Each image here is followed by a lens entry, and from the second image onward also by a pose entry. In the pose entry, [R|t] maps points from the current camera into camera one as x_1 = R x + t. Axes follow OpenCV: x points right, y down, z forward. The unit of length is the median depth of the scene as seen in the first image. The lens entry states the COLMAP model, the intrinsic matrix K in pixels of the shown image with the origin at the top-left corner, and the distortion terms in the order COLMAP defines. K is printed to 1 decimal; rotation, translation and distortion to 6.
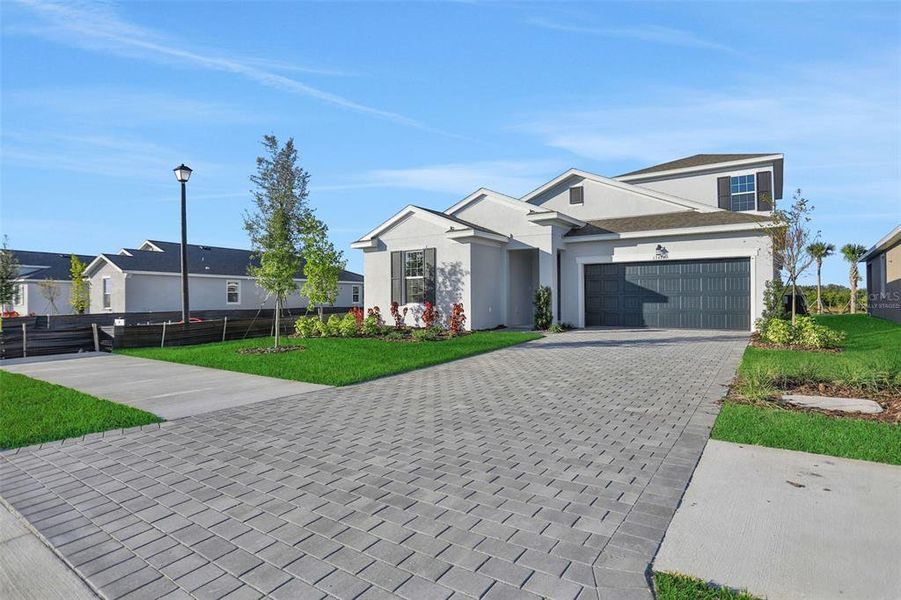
lens RADIAL K [[479.3, 0, 465.4], [0, 479.3, 293.8], [0, 0, 1]] dist [-0.041329, 0.007564]
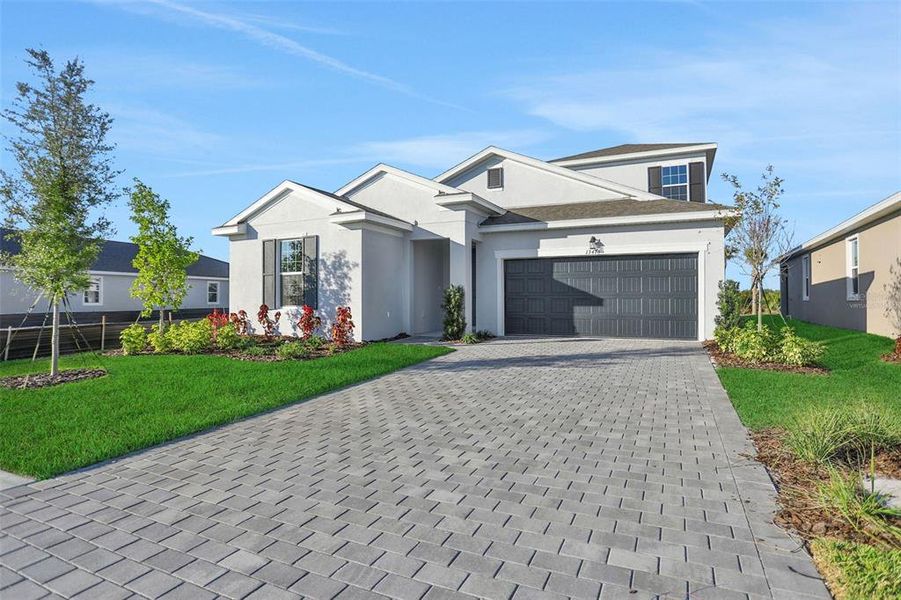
lens RADIAL K [[479.3, 0, 460.4], [0, 479.3, 297.2], [0, 0, 1]] dist [-0.041329, 0.007564]
pose [[0.987086, 0.003676, 0.160150, 0.043326], [-0.004862, 0.999964, 0.007017, -0.001664], [-0.160118, -0.007705, 0.987068, 0.204151]]
